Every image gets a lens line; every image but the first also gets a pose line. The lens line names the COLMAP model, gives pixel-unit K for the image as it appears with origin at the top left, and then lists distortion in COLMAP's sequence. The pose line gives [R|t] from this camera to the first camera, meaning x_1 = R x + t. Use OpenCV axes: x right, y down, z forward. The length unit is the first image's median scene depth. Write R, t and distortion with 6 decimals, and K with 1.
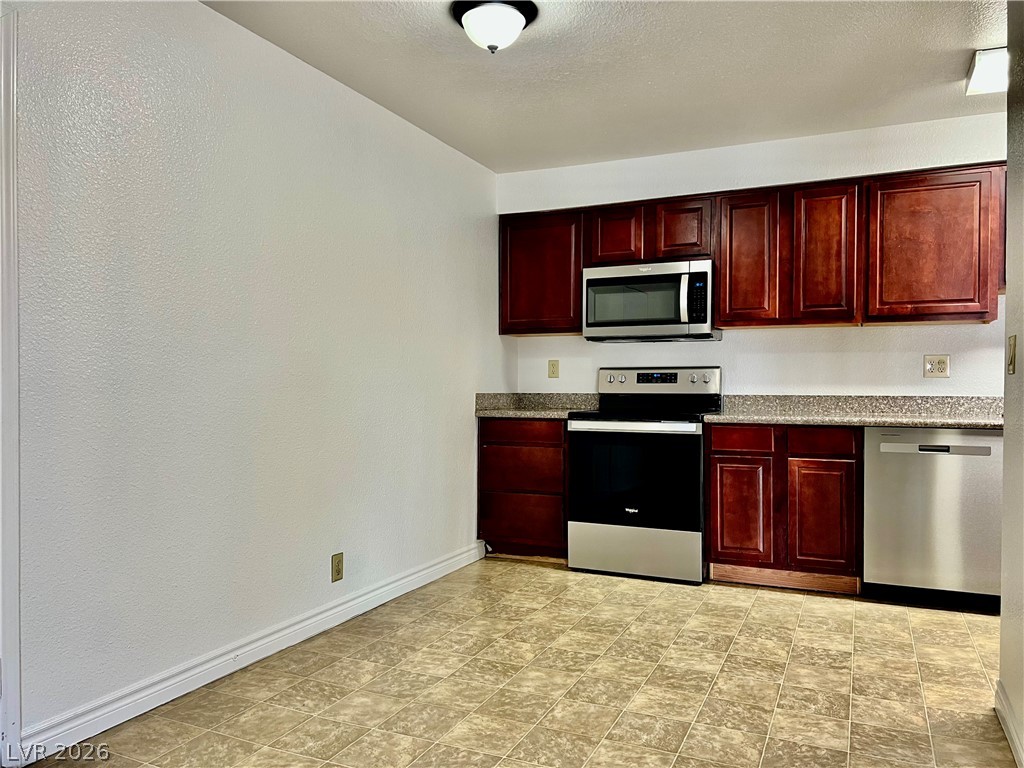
lens RADIAL K [[772.3, 0, 512.0], [0, 772.3, 384.0], [0, 0, 1]] dist [0.066739, -0.053266]
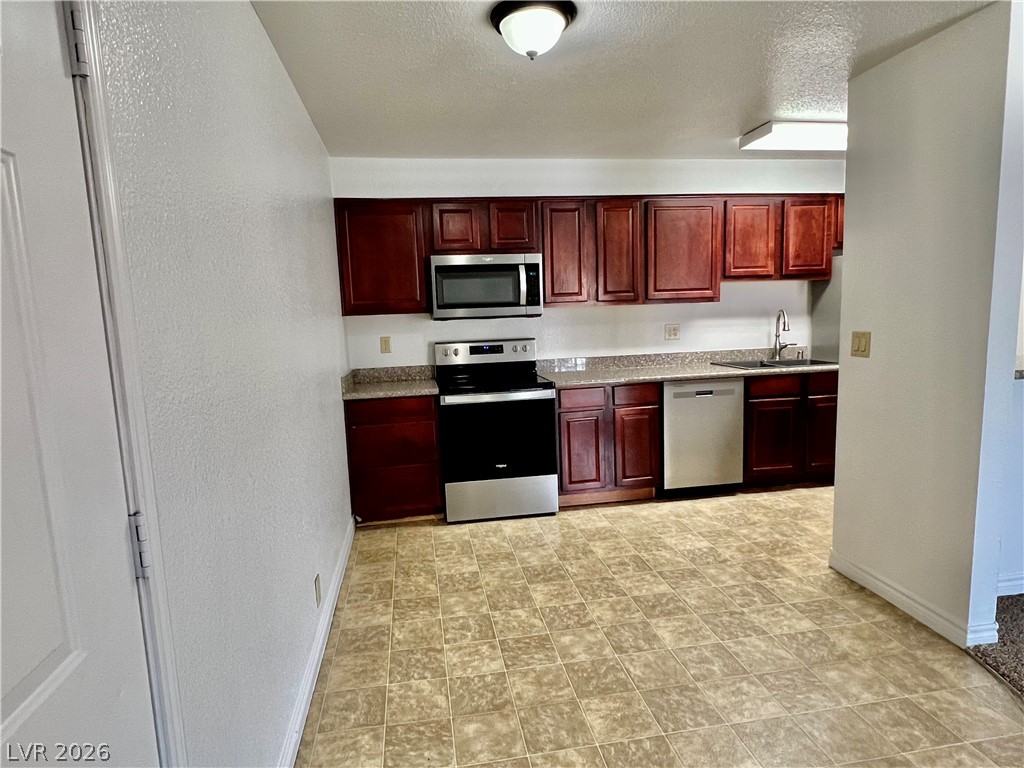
lens RADIAL K [[601.9, 0, 512.0], [0, 601.9, 384.0], [0, 0, 1]] dist [0.020141, -0.000676]
pose [[0.827885, -0.100025, 0.551907, -0.340103], [0.038581, 0.991795, 0.121874, -0.076566], [-0.559569, -0.079604, 0.824952, 0.238309]]
